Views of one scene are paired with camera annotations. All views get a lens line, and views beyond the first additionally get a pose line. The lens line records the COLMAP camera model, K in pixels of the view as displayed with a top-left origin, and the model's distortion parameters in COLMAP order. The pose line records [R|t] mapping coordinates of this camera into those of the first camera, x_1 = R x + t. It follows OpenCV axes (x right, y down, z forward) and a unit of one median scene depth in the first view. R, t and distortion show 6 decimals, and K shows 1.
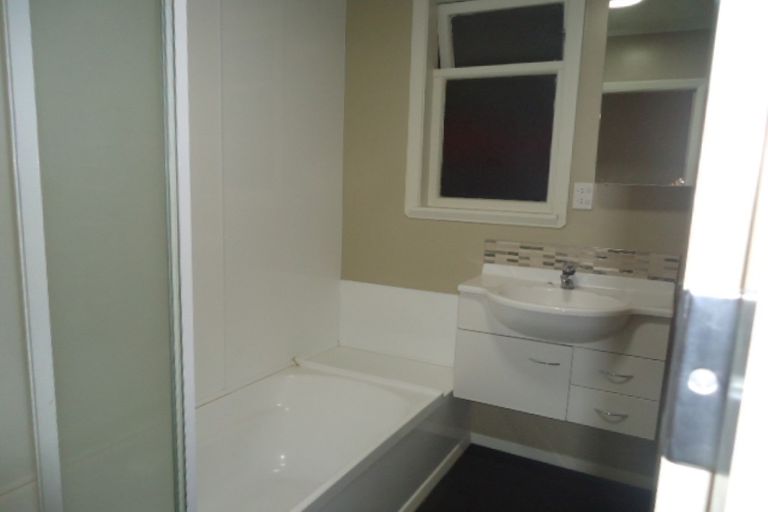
lens RADIAL K [[554.6, 0, 384.0], [0, 554.6, 256.0], [0, 0, 1]] dist [-0.002008, -0.000962]
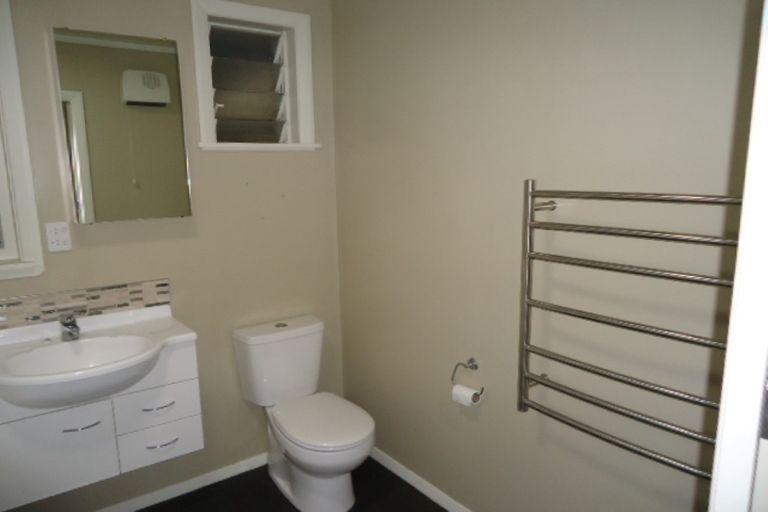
lens RADIAL K [[554.6, 0, 384.0], [0, 554.6, 256.0], [0, 0, 1]] dist [-0.002008, -0.000962]
pose [[0.419613, -0.169054, 0.891822, -0.240140], [0.167495, 0.980053, 0.106970, -0.085820], [-0.892116, 0.104489, 0.439558, 0.124205]]
